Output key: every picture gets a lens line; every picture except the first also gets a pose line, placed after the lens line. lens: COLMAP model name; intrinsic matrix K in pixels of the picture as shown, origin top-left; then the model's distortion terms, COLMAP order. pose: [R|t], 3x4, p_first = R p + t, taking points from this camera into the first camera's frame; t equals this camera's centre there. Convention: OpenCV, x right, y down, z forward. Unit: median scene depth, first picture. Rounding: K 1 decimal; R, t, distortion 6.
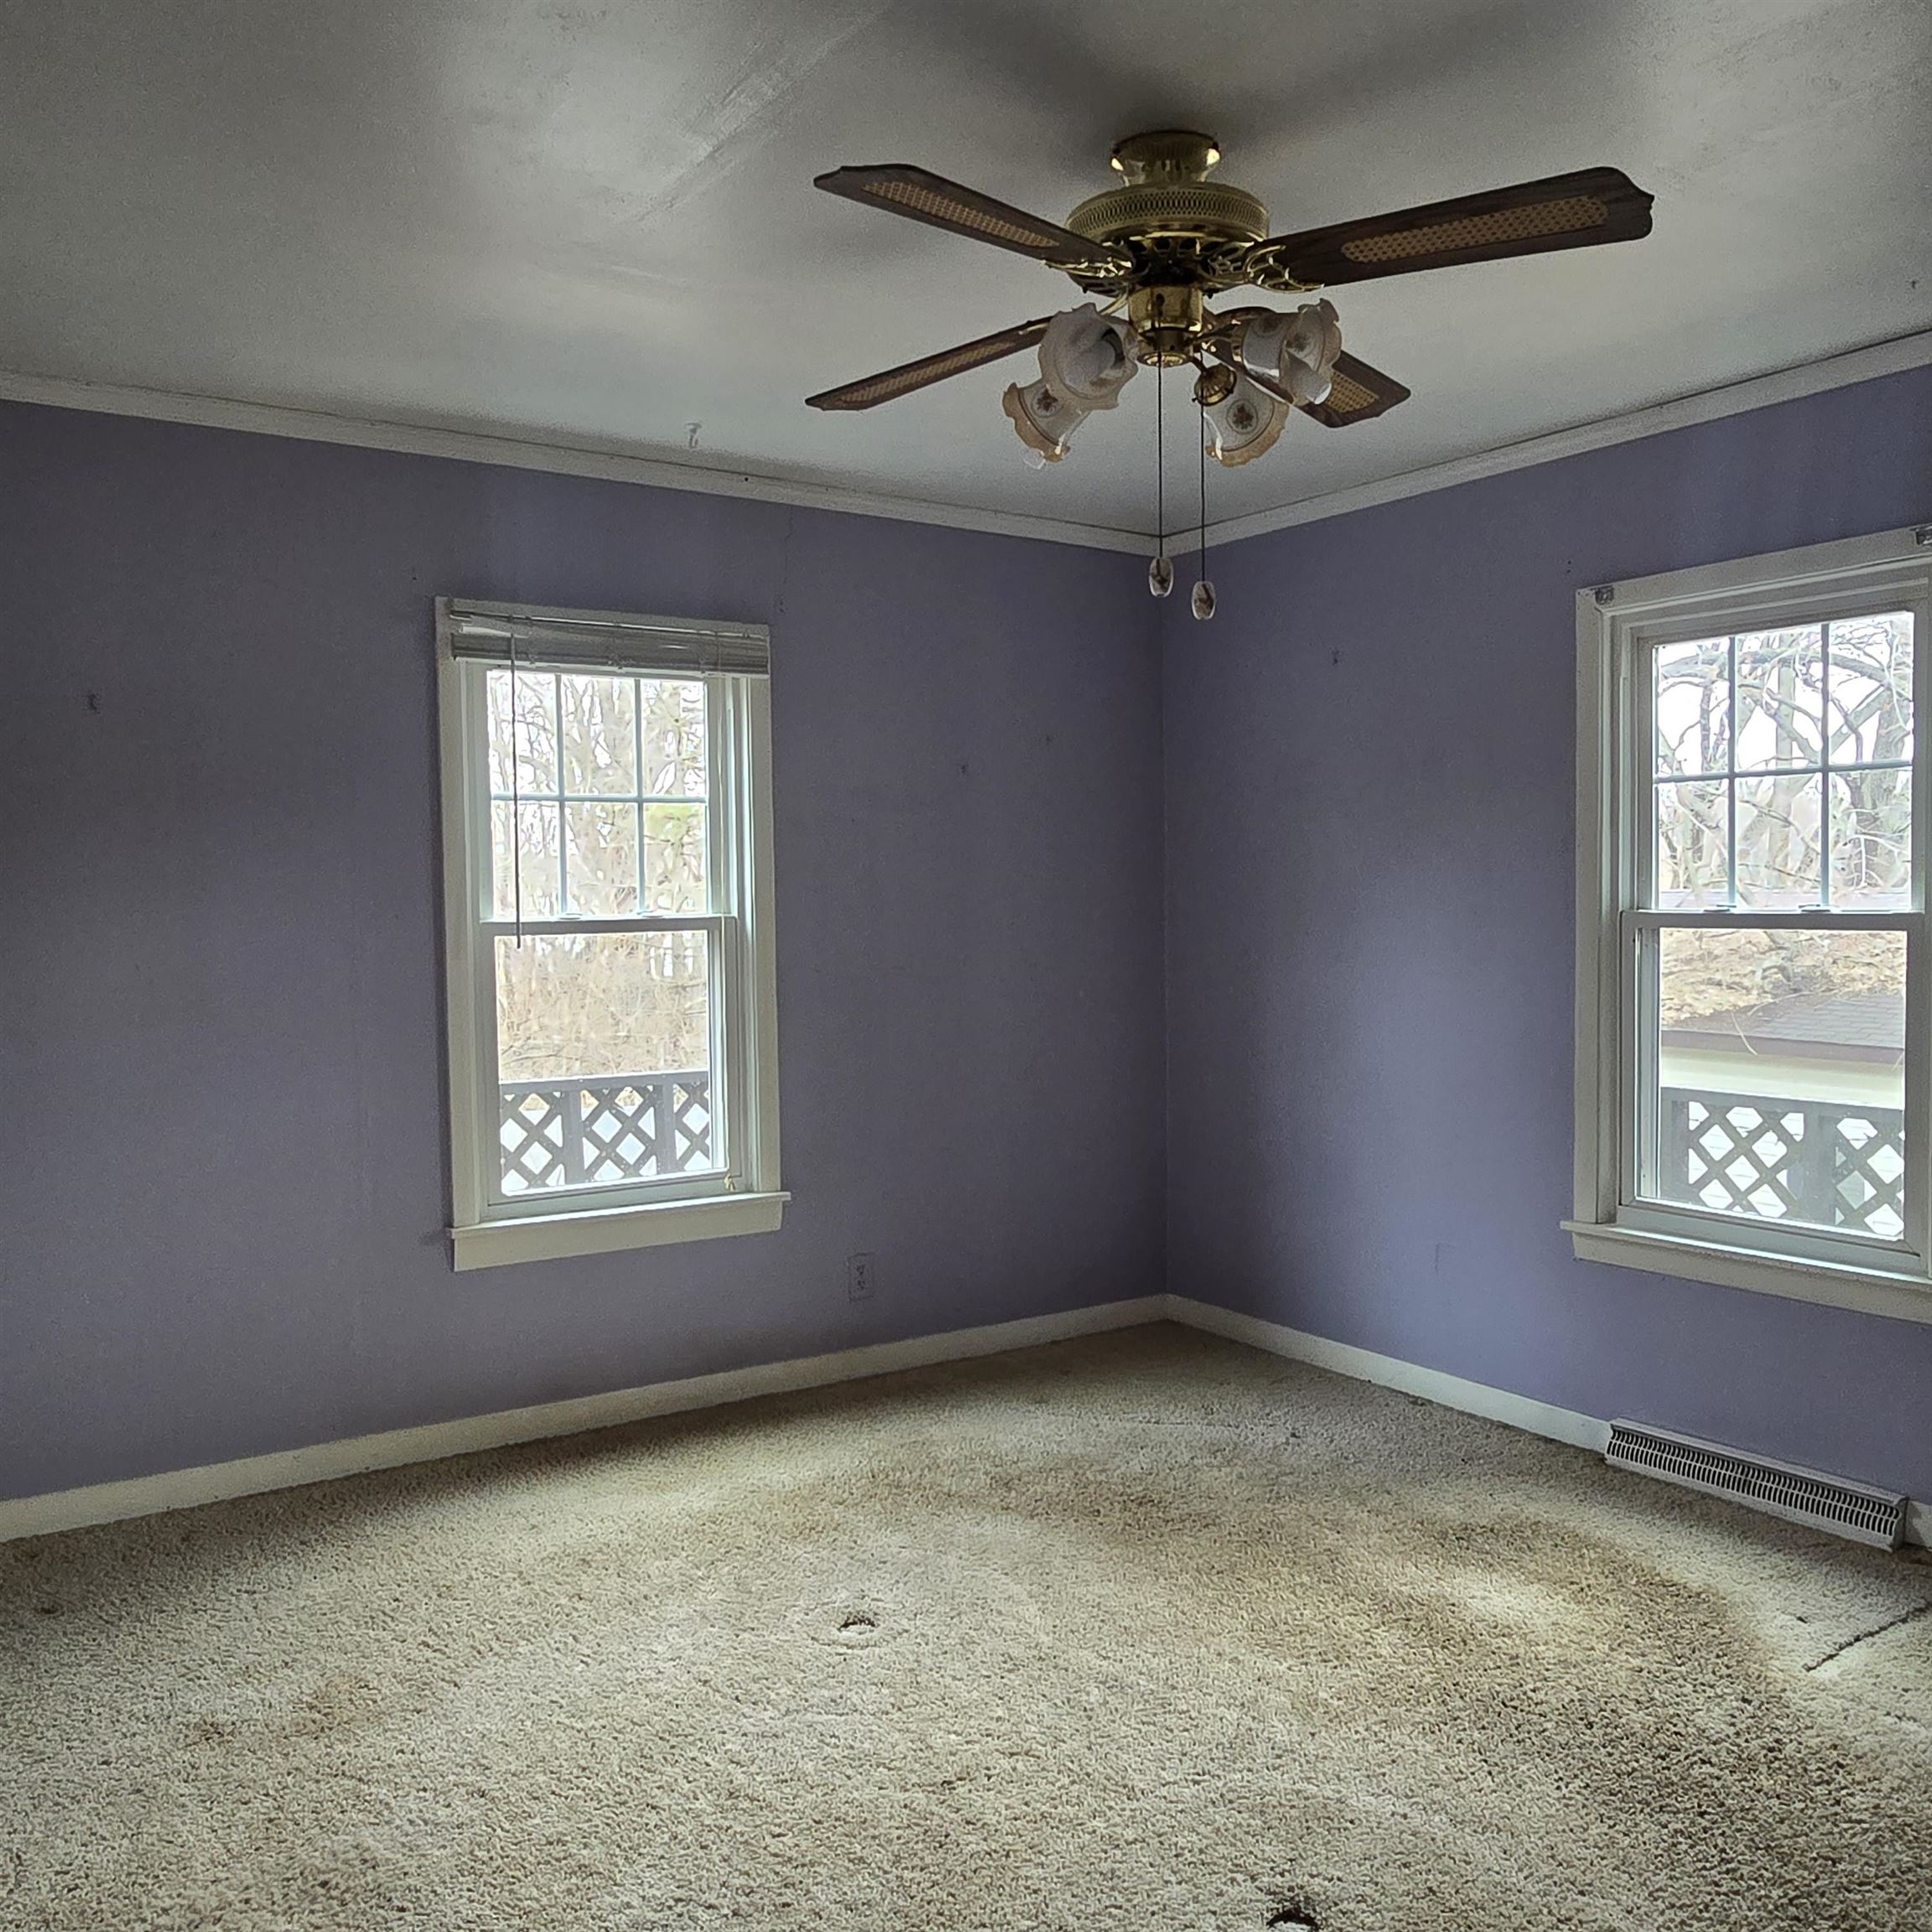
lens RADIAL K [[1718.4, 0, 966.0], [0, 1718.4, 966.0], [0, 0, 1]] dist [-0.003007, -0.001888]
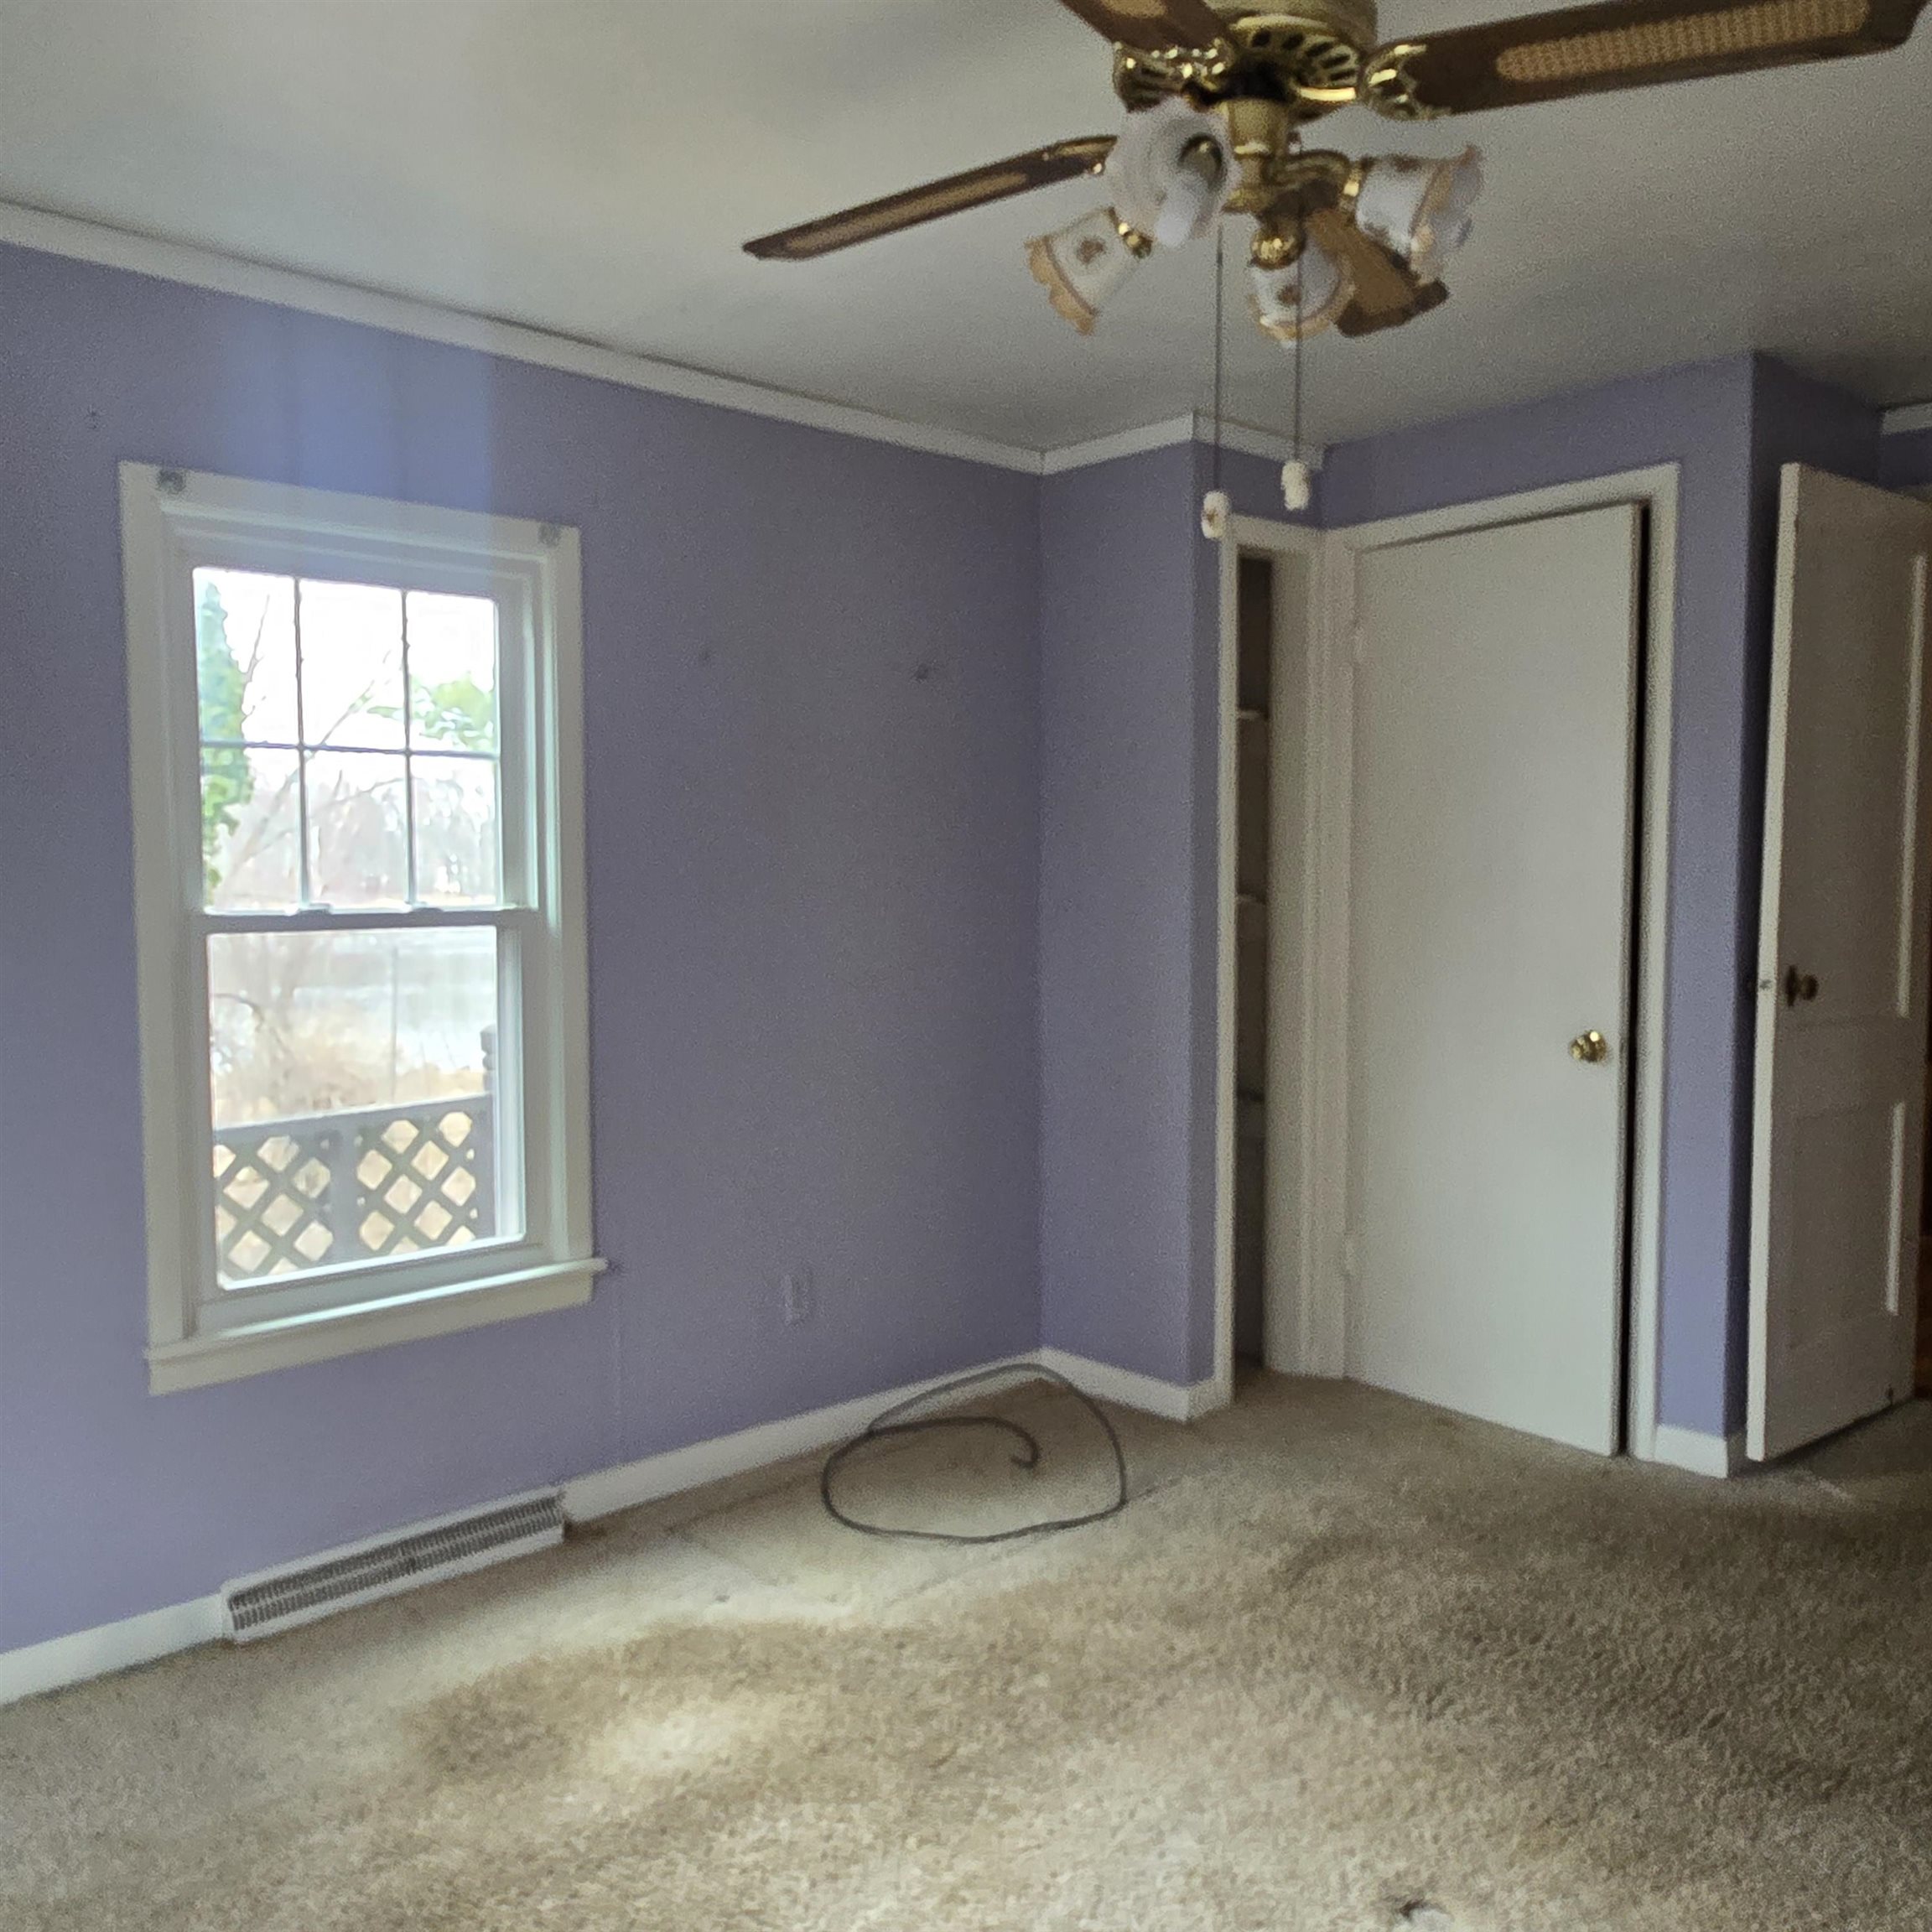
lens RADIAL K [[1718.4, 0, 966.0], [0, 1718.4, 966.0], [0, 0, 1]] dist [-0.003007, -0.001888]
pose [[-0.185127, -0.046481, 0.981615, -0.443784], [0.045956, 0.997378, 0.055895, -0.038270], [-0.981640, 0.055459, -0.182505, 0.865008]]
